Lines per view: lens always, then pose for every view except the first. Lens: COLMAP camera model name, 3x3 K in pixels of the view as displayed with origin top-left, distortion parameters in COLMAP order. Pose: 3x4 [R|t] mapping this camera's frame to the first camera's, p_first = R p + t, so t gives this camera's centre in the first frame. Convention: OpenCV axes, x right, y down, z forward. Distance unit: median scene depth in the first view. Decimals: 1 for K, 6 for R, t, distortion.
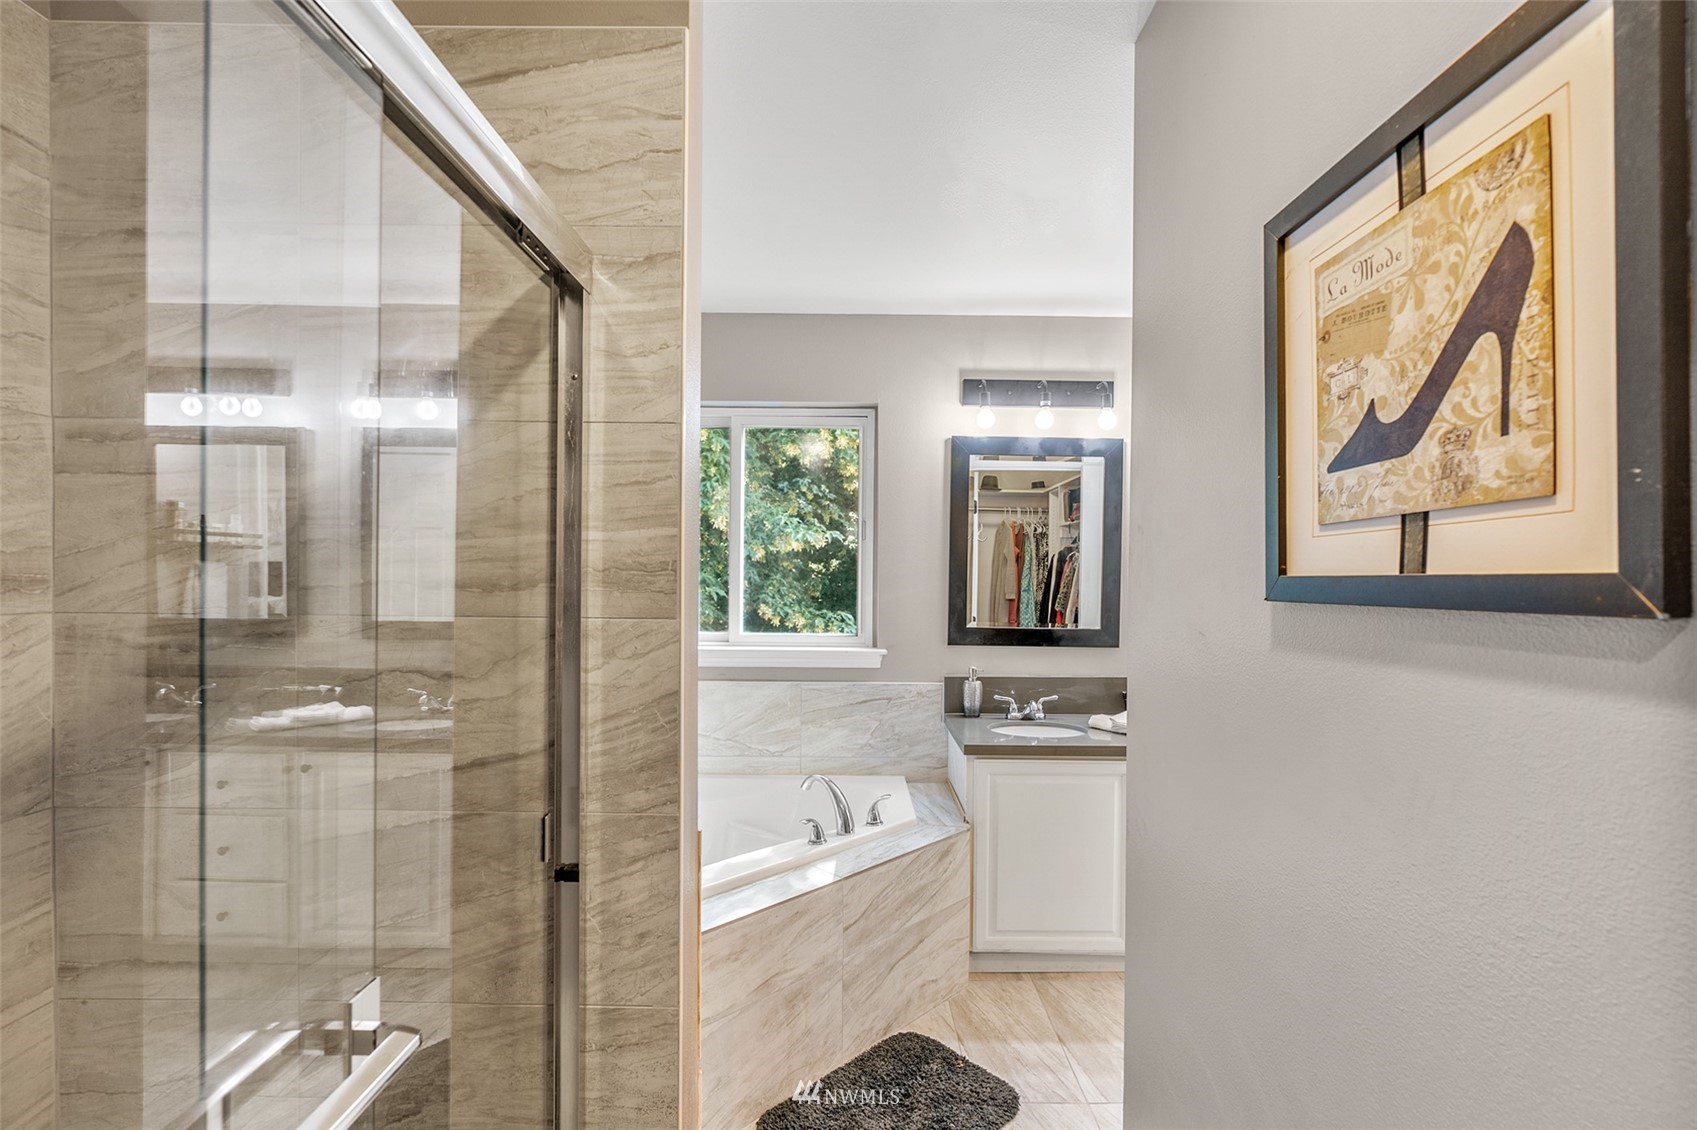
lens RADIAL K [[772.8, 0, 855.0], [0, 772.8, 578.9], [0, 0, 1]] dist [-0.008029, 0.003041]
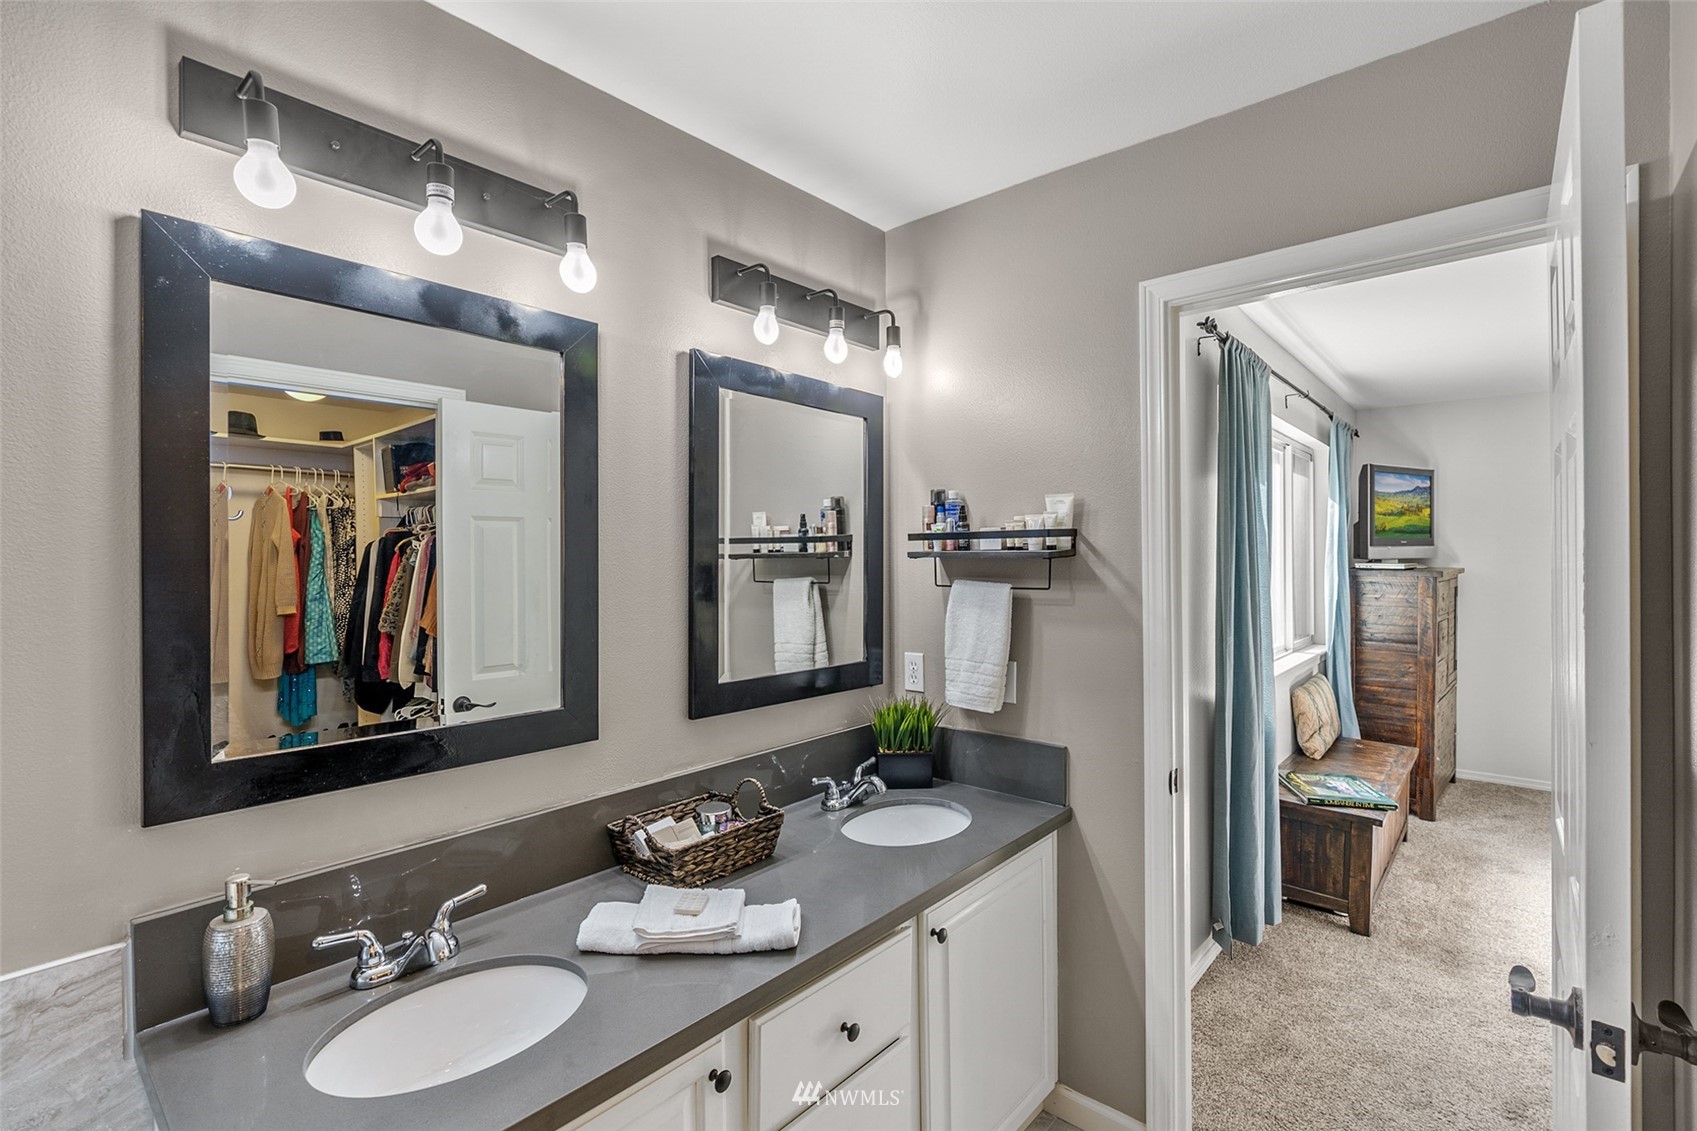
lens RADIAL K [[772.8, 0, 848.9], [0, 772.8, 565.3], [0, 0, 1]] dist [-0.008029, 0.003041]
pose [[0.657748, -0.021924, 0.752919, 0.072434], [0.018262, 0.999747, 0.013158, -0.027618], [-0.753016, 0.005095, 0.657982, 0.541960]]
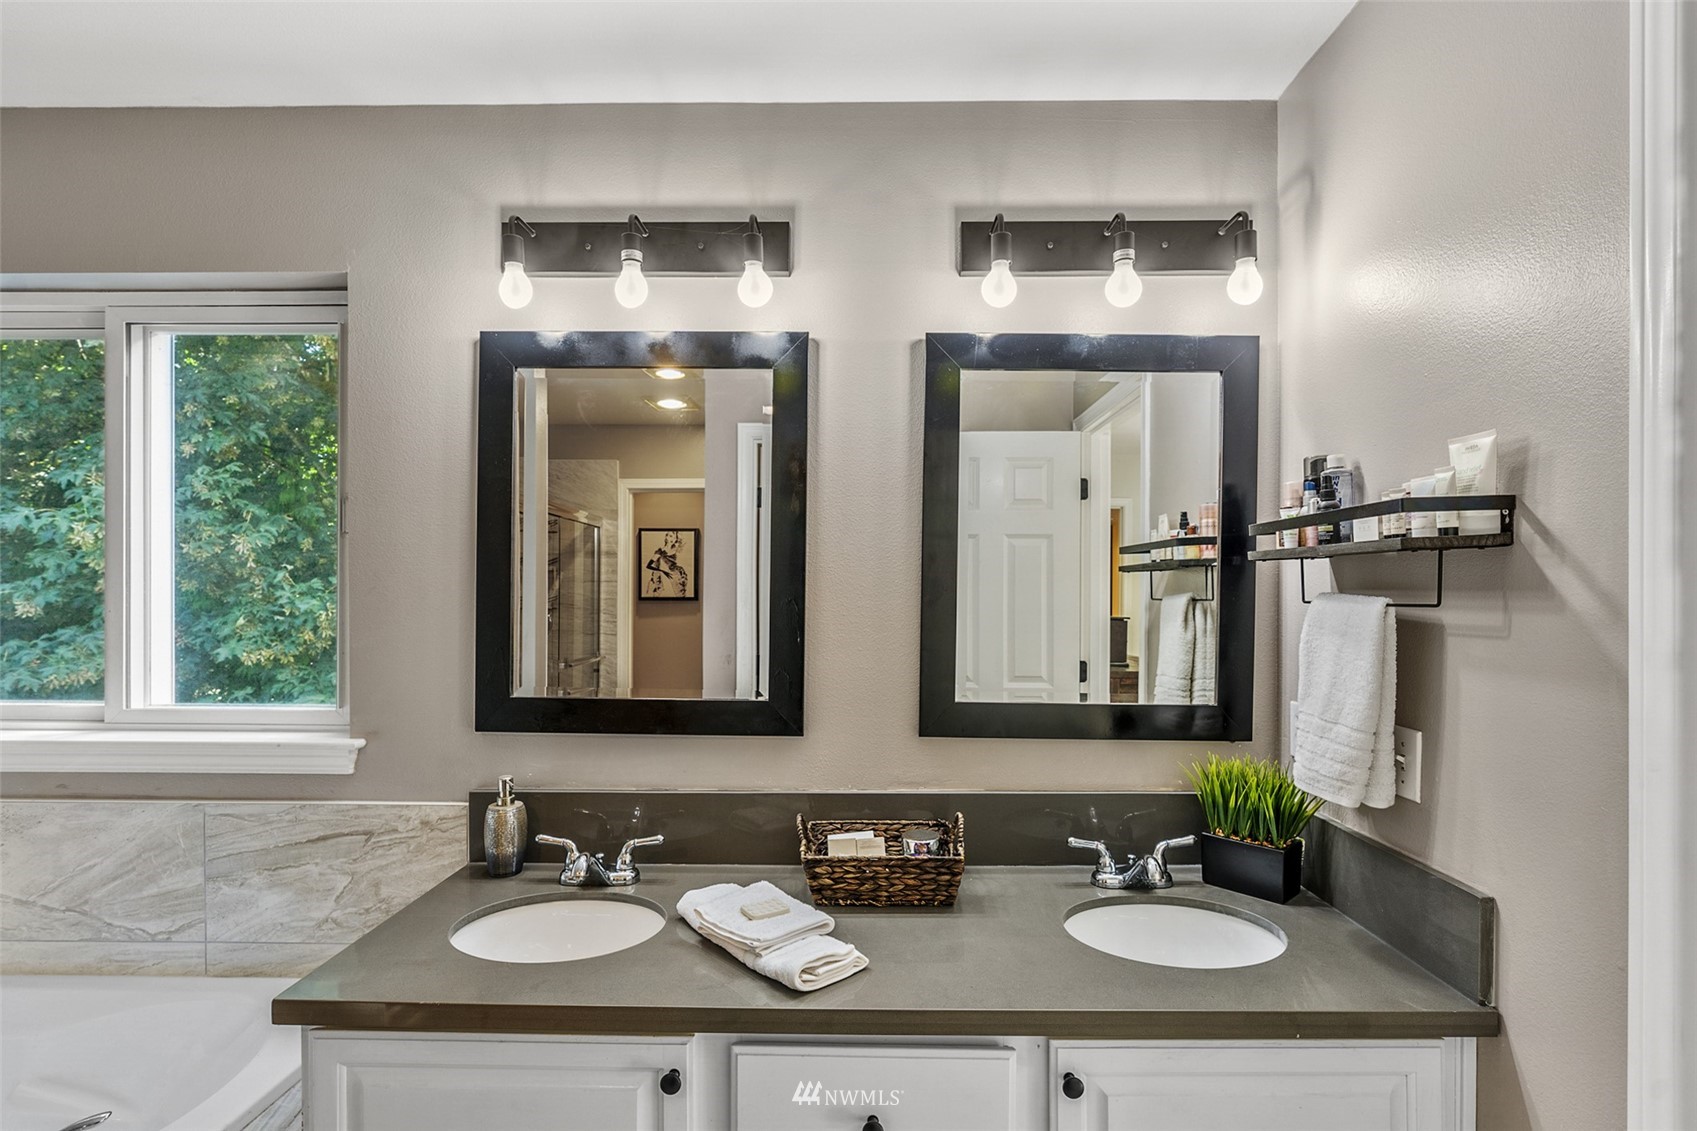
lens RADIAL K [[772.8, 0, 865.1], [0, 772.8, 602.6], [0, 0, 1]] dist [-0.008029, 0.003041]
pose [[0.999942, -0.004550, -0.009805, 0.386659], [0.004563, 0.999989, 0.001315, -0.000599], [0.009799, -0.001360, 0.999951, 0.479132]]
